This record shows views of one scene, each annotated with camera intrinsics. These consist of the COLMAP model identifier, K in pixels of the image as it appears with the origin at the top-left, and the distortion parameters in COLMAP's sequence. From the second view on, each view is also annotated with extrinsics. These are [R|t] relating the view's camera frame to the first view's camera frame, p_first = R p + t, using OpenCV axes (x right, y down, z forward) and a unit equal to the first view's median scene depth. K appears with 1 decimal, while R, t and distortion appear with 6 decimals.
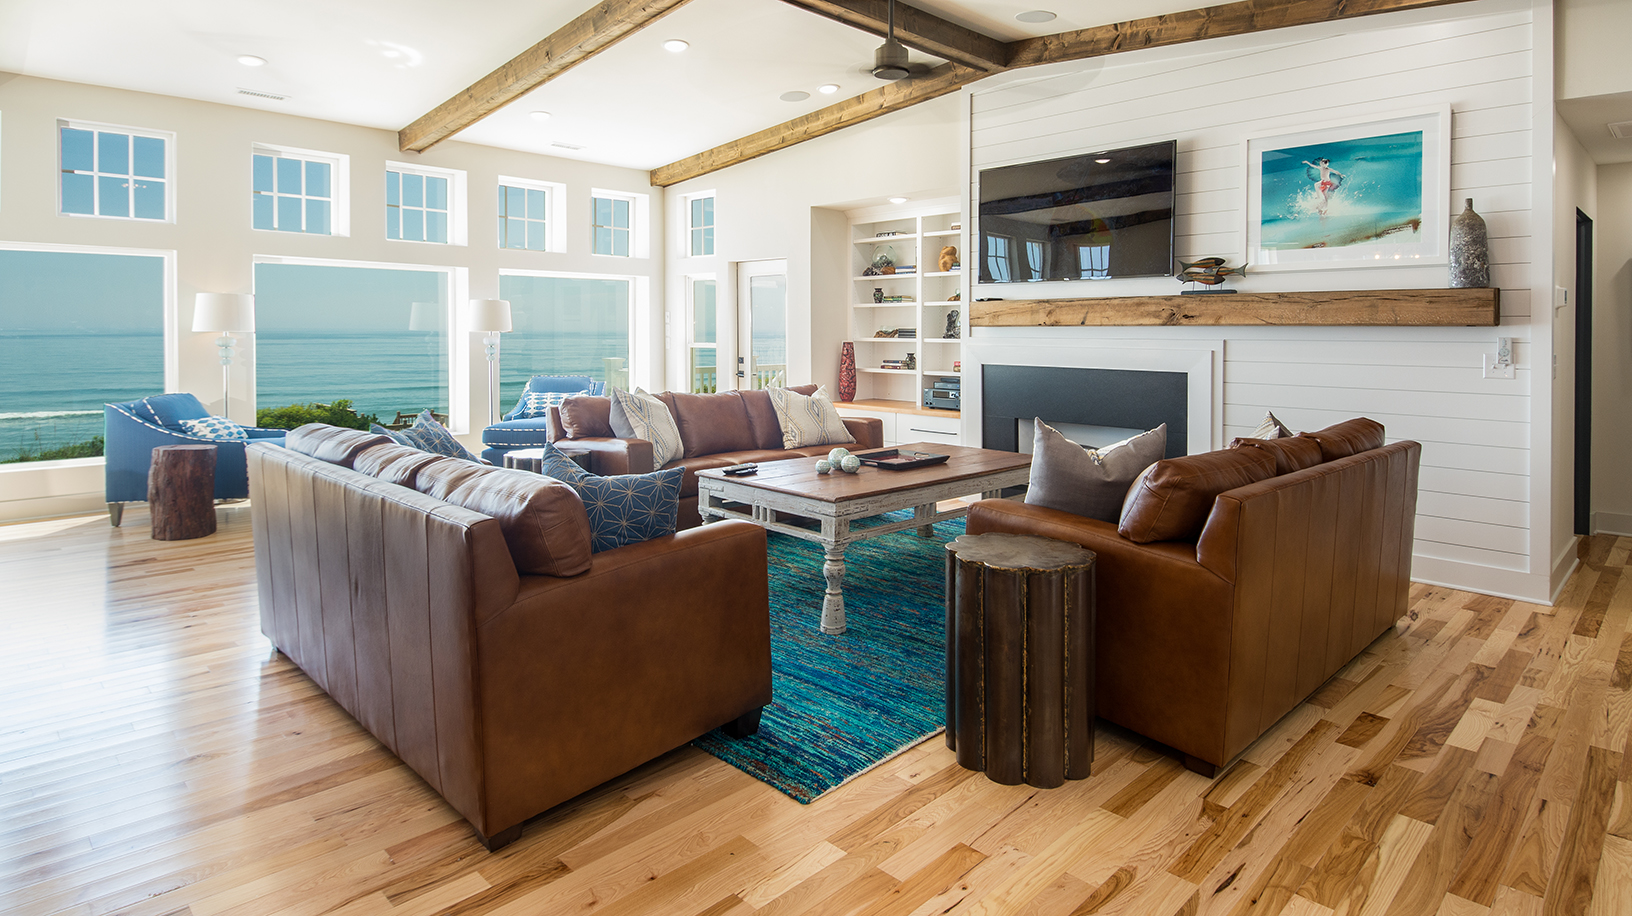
lens RADIAL K [[896.2, 0, 816.0], [0, 896.2, 458.0], [0, 0, 1]] dist [-0.001802, -0.001279]
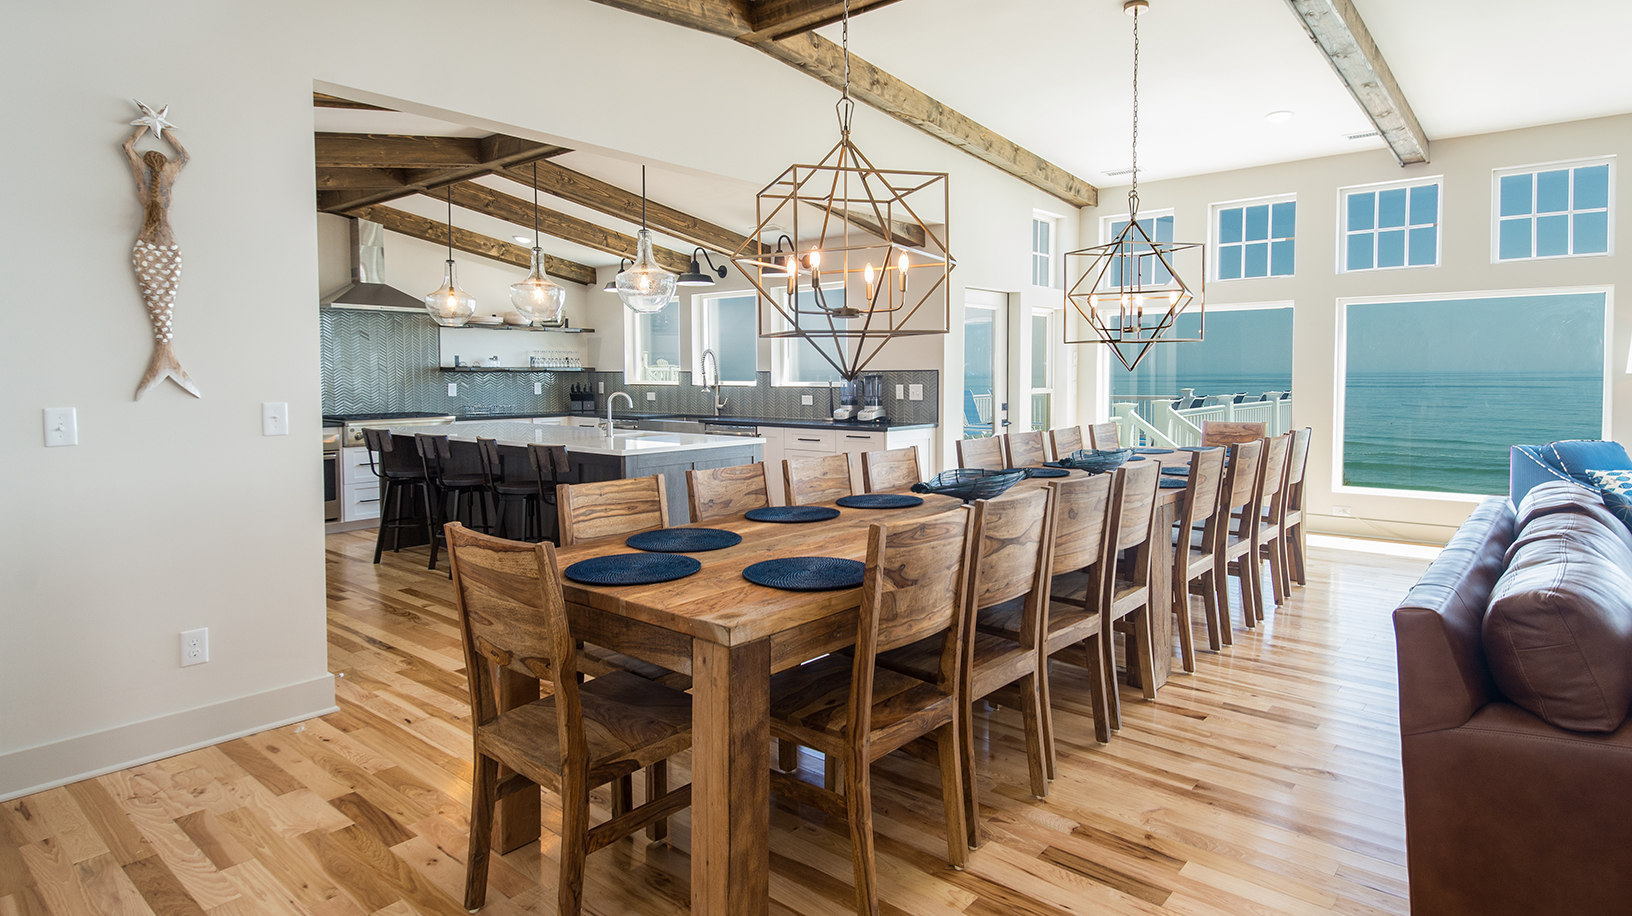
lens RADIAL K [[896.2, 0, 816.0], [0, 896.2, 458.0], [0, 0, 1]] dist [-0.001802, -0.001279]
pose [[0.097844, 0.094105, -0.990743, 0.126878], [-0.139023, 0.987050, 0.080024, -0.018674], [0.985444, 0.129906, 0.109660, 0.131391]]
